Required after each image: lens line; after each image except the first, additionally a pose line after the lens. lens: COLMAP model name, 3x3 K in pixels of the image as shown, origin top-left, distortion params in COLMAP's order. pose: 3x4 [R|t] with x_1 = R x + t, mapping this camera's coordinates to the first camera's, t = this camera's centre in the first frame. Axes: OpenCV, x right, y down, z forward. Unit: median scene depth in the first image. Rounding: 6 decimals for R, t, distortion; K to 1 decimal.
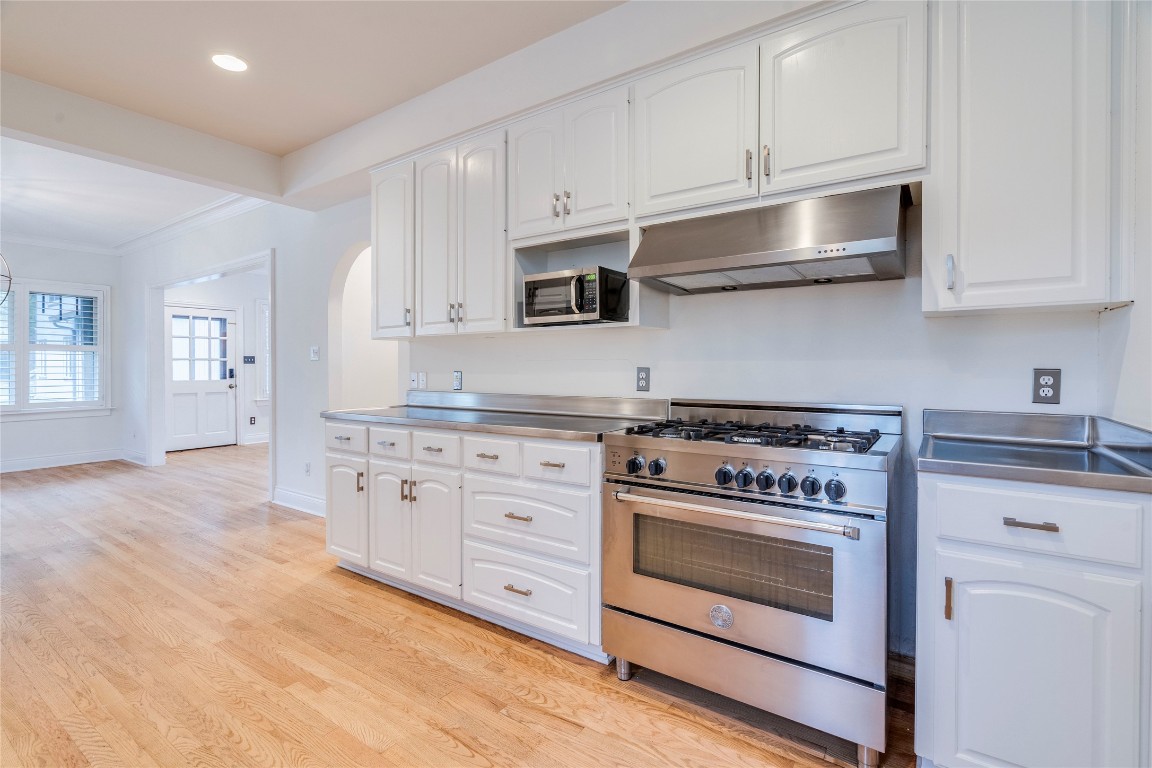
lens RADIAL K [[530.4, 0, 576.0], [0, 530.4, 384.0], [0, 0, 1]] dist [-0.011448, 0.000016]
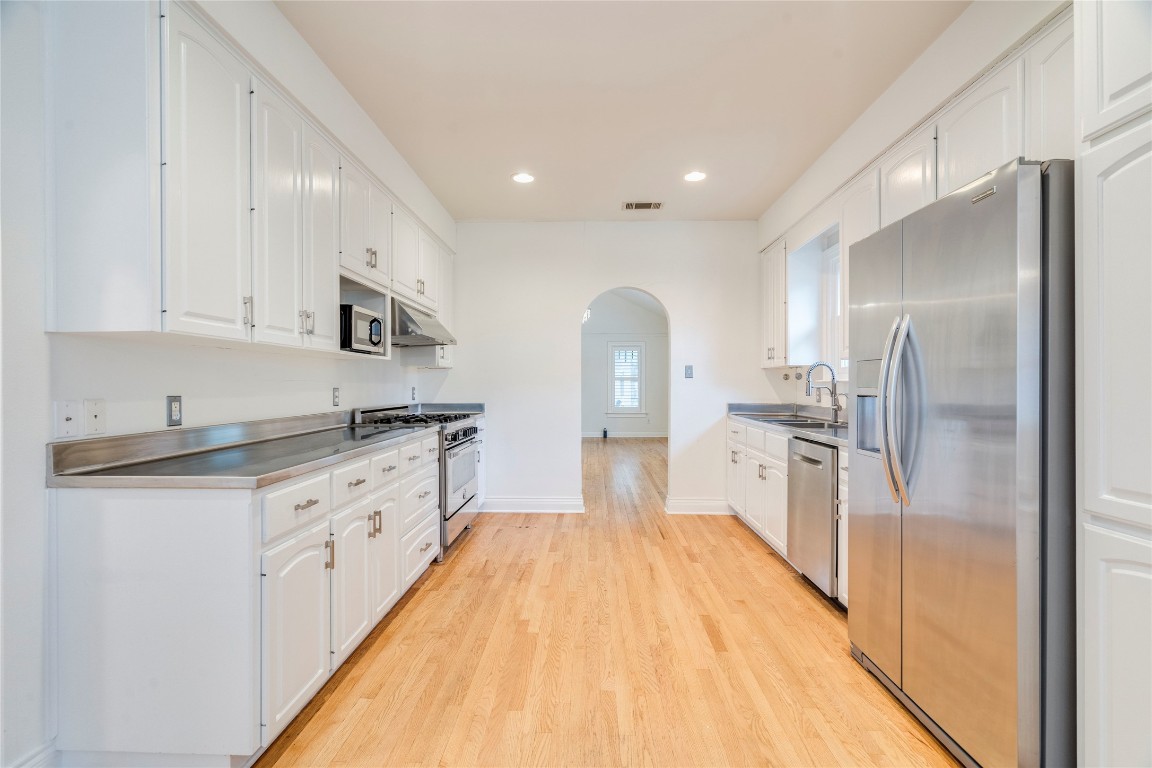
lens RADIAL K [[530.4, 0, 576.0], [0, 530.4, 384.0], [0, 0, 1]] dist [-0.011448, 0.000016]
pose [[-0.542513, 0.000446, 0.840047, -1.526620], [0.029759, 0.999382, 0.018689, -0.053094], [-0.839520, 0.035138, -0.542191, 1.438747]]
